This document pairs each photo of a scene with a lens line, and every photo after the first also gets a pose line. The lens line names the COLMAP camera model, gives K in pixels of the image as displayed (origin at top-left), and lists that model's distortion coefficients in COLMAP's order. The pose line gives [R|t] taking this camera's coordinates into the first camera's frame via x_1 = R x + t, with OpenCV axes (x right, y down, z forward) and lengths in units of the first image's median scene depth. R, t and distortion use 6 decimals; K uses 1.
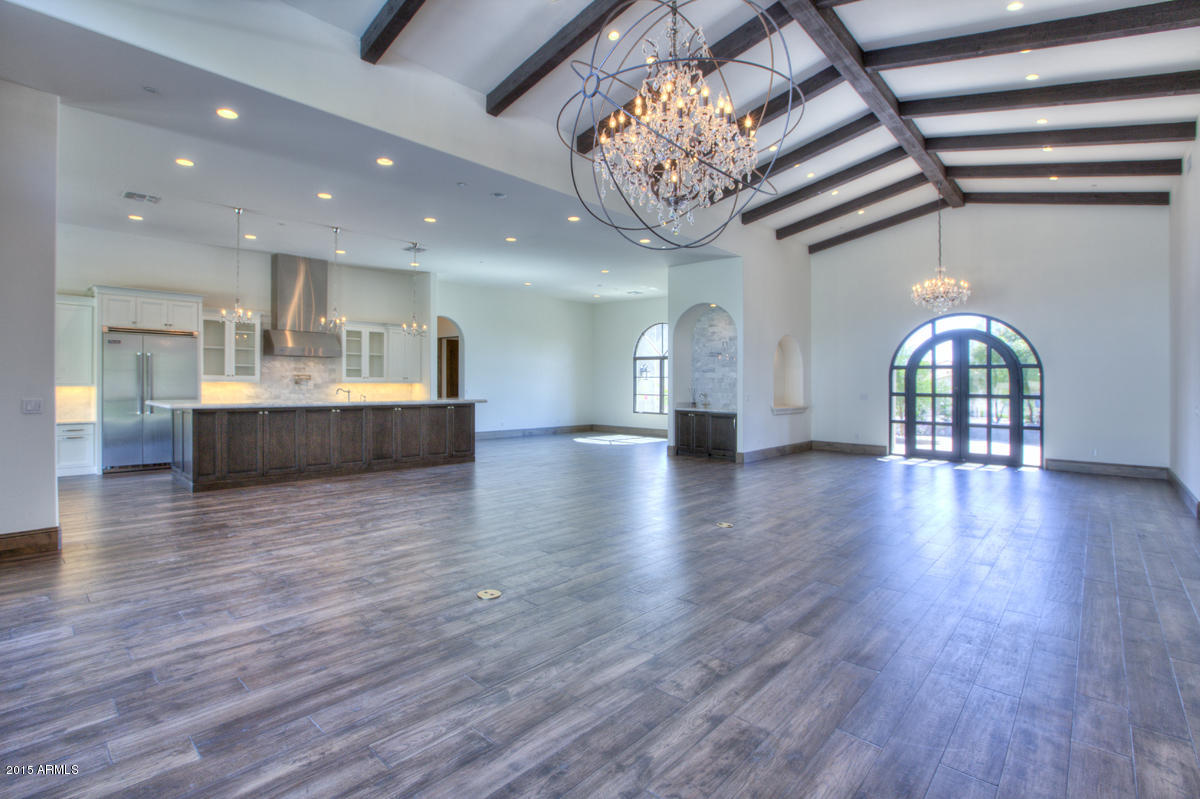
lens RADIAL K [[575.5, 0, 598.3], [0, 575.5, 368.9], [0, 0, 1]] dist [-0.056437, 0.020843]
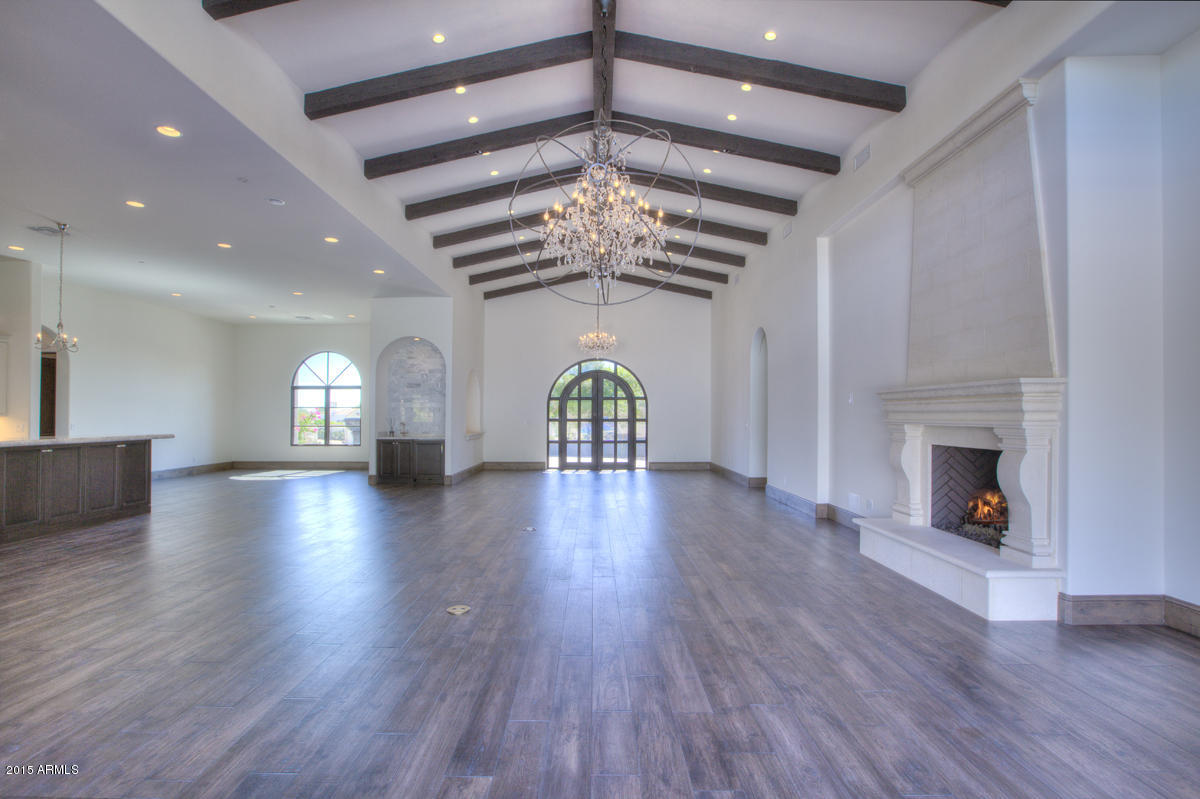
lens RADIAL K [[548.5, 0, 600.0], [0, 548.5, 399.5], [0, 0, 1]] dist [-0.029282, 0.001481]
pose [[0.741982, 0.006171, 0.670391, -0.241726], [-0.005095, 0.999981, -0.003566, 0.003101], [-0.670400, -0.000770, 0.741999, 0.027116]]
